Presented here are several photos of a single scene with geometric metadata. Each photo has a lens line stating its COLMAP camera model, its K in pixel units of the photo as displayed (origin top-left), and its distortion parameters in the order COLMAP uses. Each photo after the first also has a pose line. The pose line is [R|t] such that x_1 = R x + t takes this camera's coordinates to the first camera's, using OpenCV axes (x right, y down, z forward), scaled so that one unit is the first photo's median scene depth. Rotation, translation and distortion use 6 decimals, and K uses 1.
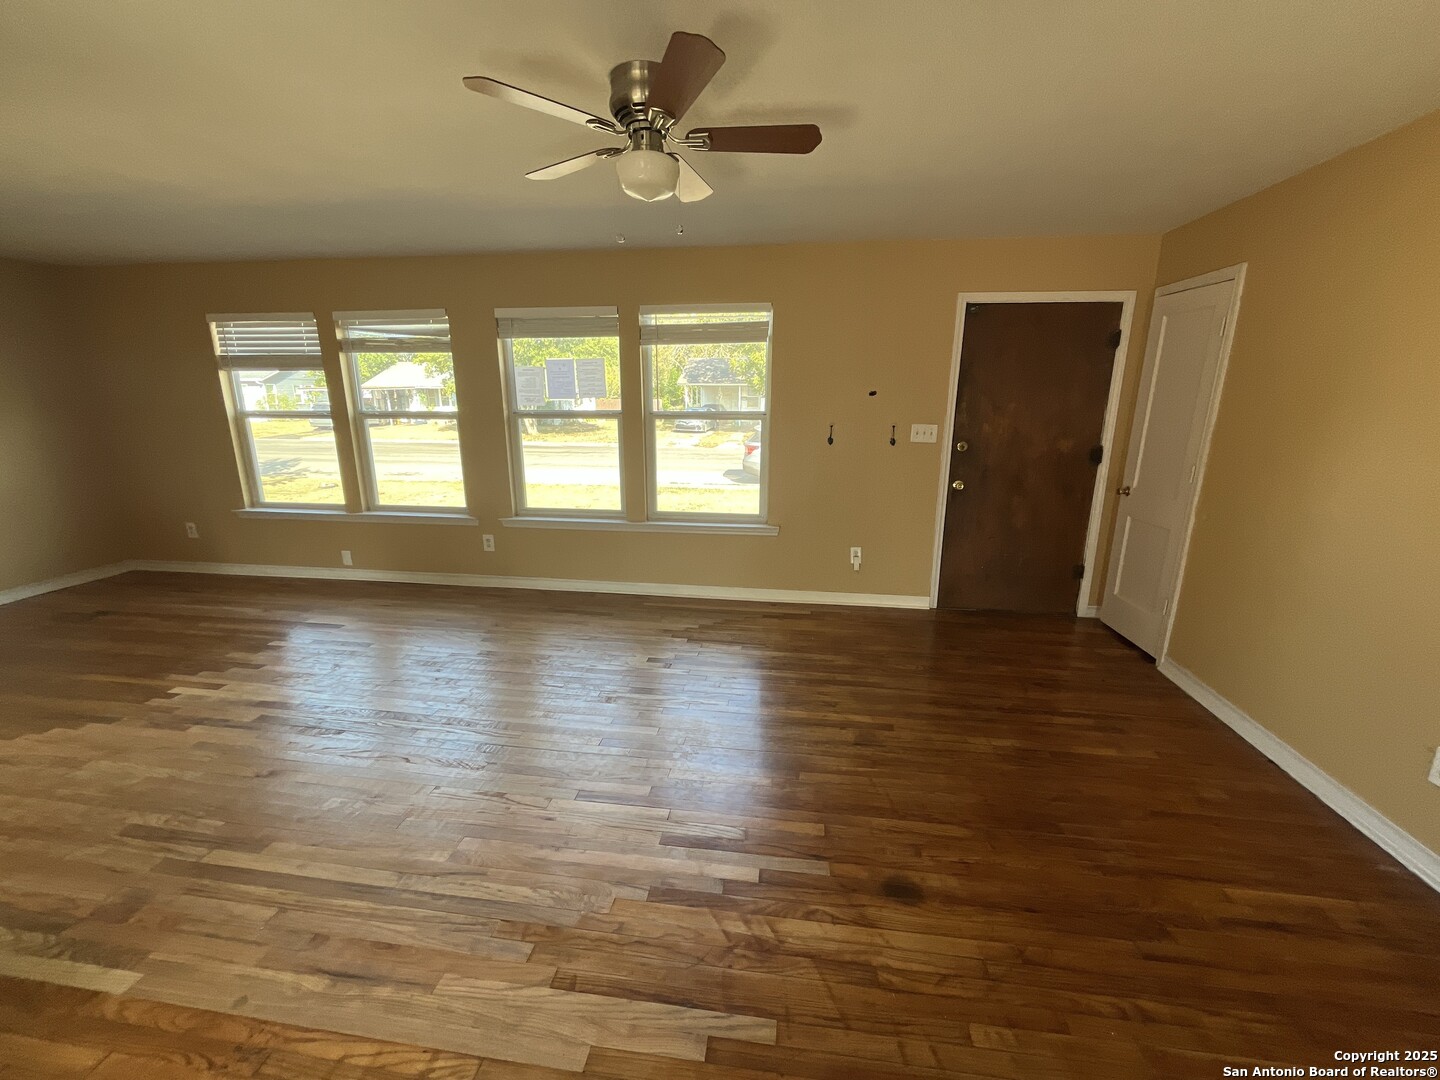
lens RADIAL K [[580.6, 0, 721.1], [0, 580.6, 535.7], [0, 0, 1]] dist [-0.000251, -0.000321]
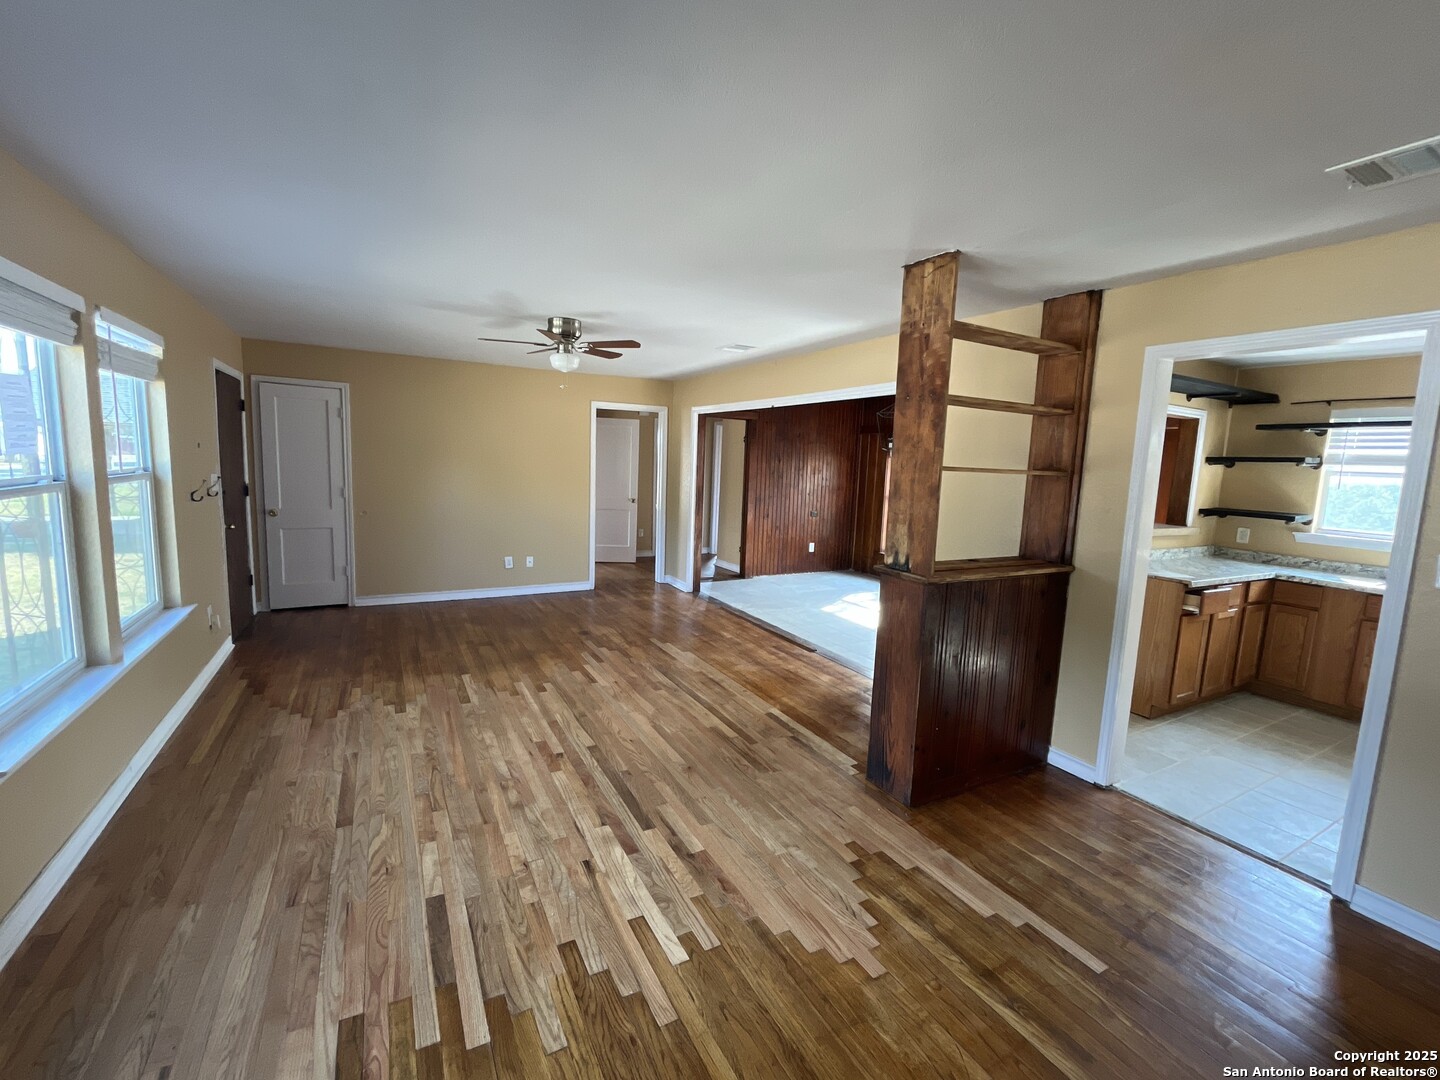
lens RADIAL K [[607.9, 0, 725.5], [0, 607.9, 537.0], [0, 0, 1]] dist [-0.000665, -0.000311]
pose [[-0.606961, -0.126426, 0.784611, -1.693220], [0.147607, 0.952154, 0.267609, -0.372263], [-0.780903, 0.278242, -0.559259, 1.432891]]
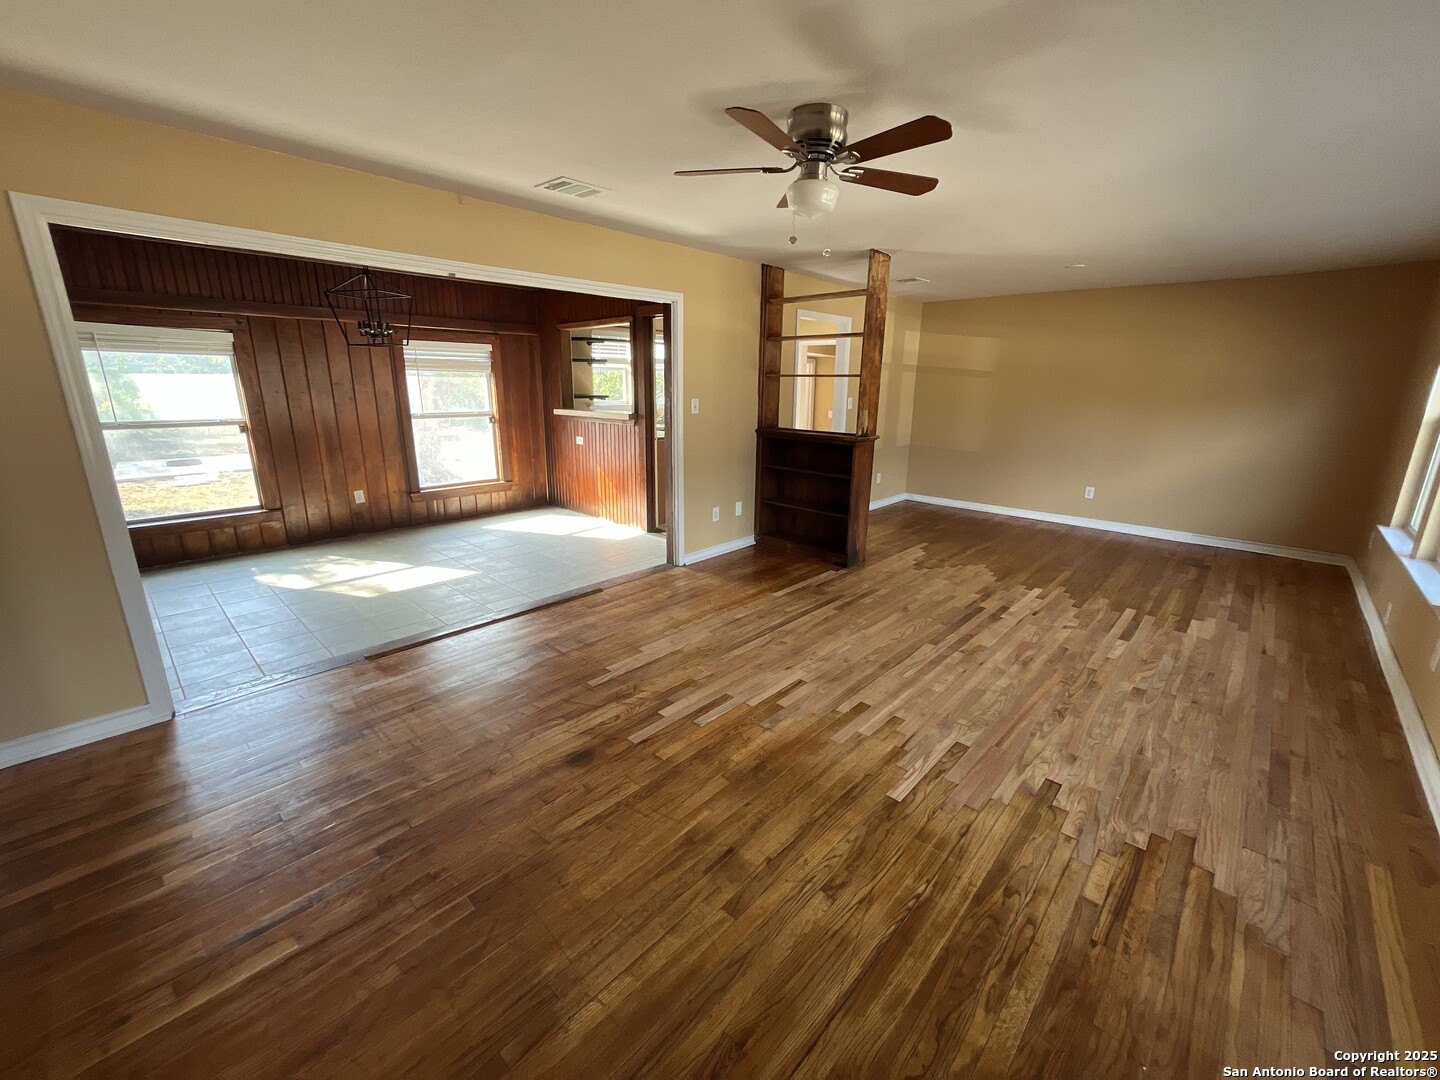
lens RADIAL K [[580.6, 0, 721.1], [0, 580.6, 535.7], [0, 0, 1]] dist [-0.000251, -0.000321]
pose [[-0.578317, 0.203614, -0.789994, 0.768263], [-0.204723, 0.901146, 0.382131, -0.298186], [0.789707, 0.382723, -0.479464, 1.222591]]
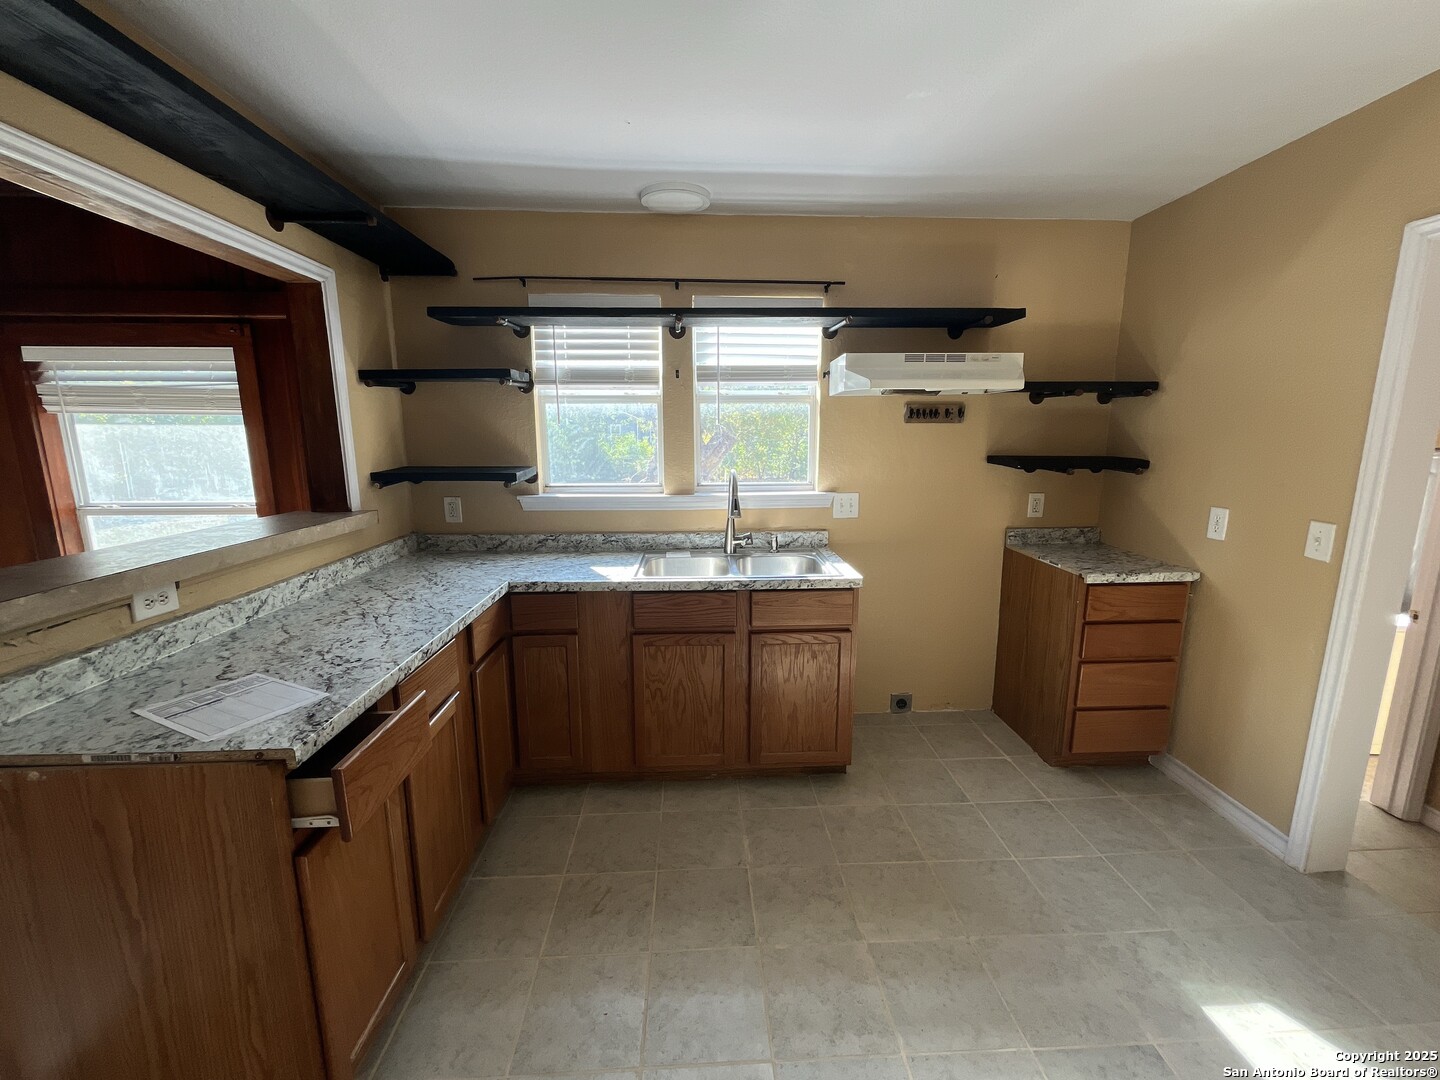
lens RADIAL K [[580.6, 0, 721.1], [0, 580.6, 535.7], [0, 0, 1]] dist [-0.000251, -0.000321]
pose [[-0.983469, 0.030708, -0.178455, -1.470466], [-0.044912, 0.913356, 0.404678, -0.031174], [0.175420, 0.406003, -0.896877, 0.131488]]
